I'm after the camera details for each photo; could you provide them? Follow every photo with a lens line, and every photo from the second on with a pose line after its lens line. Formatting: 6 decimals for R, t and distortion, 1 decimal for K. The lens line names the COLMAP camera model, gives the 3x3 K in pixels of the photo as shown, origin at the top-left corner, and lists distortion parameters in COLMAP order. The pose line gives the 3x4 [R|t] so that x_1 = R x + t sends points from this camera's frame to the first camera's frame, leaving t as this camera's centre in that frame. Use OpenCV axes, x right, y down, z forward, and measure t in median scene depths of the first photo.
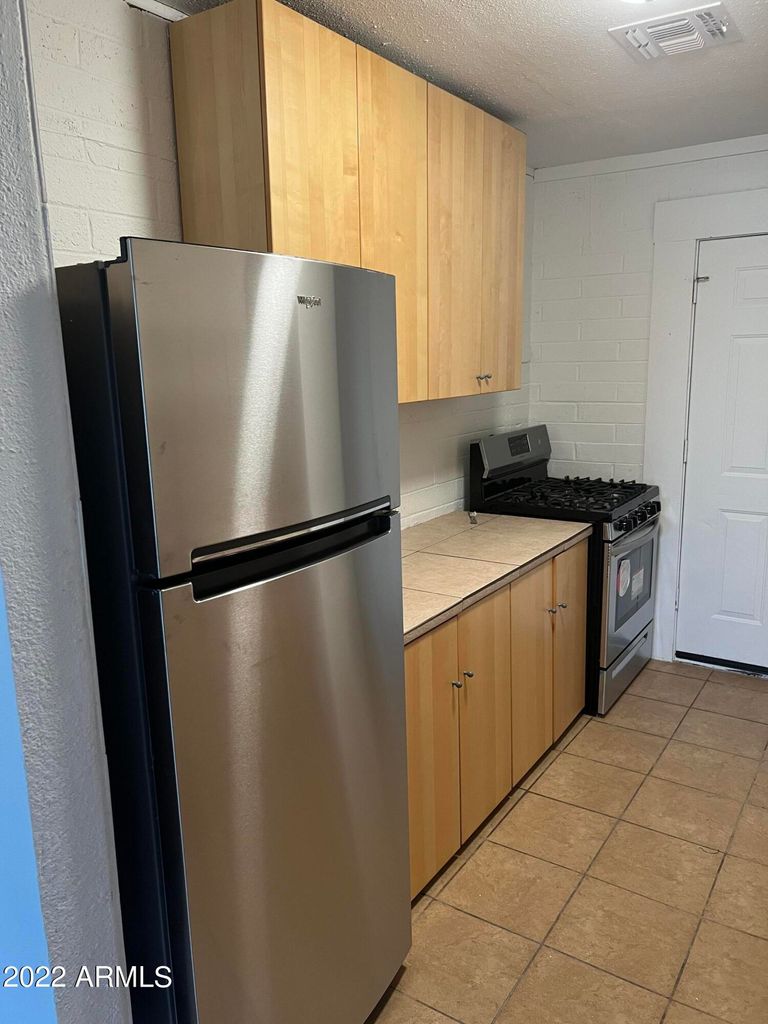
lens RADIAL K [[767.6, 0, 383.8], [0, 767.6, 510.4], [0, 0, 1]] dist [-0.036209, -0.013830]
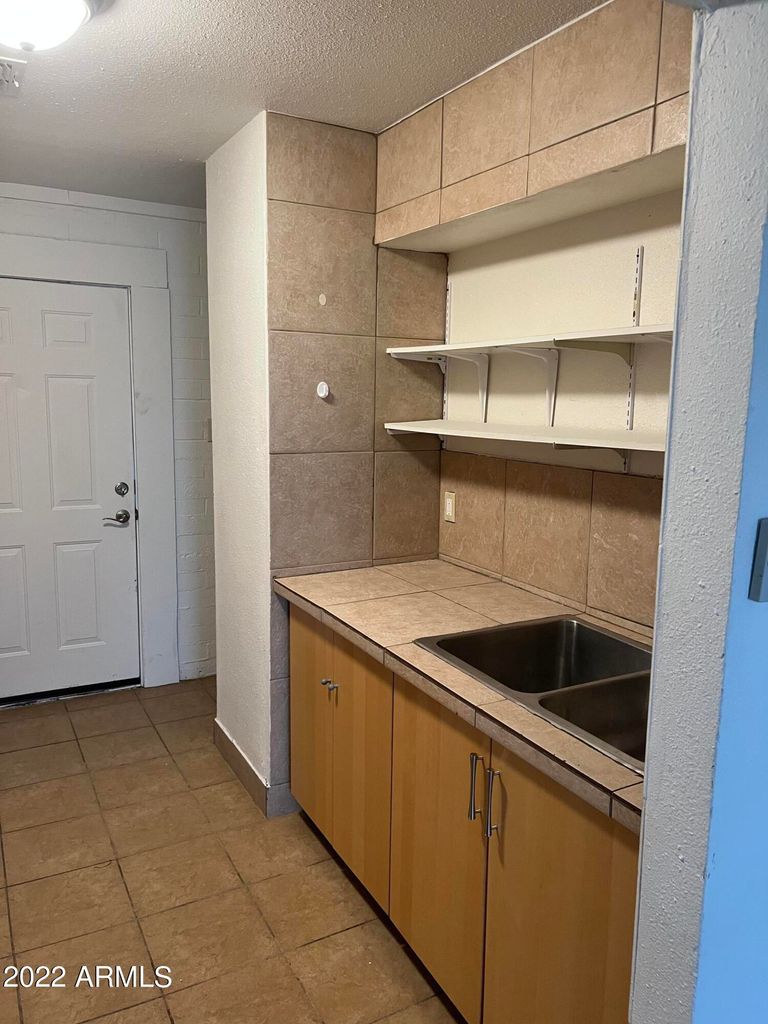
lens RADIAL K [[767.6, 0, 384.3], [0, 767.6, 510.8], [0, 0, 1]] dist [-0.036209, -0.013830]
pose [[0.448229, -0.130722, 0.884309, -0.269757], [0.164347, 0.984438, 0.062221, -0.039074], [-0.878681, 0.117444, 0.462738, 0.110140]]
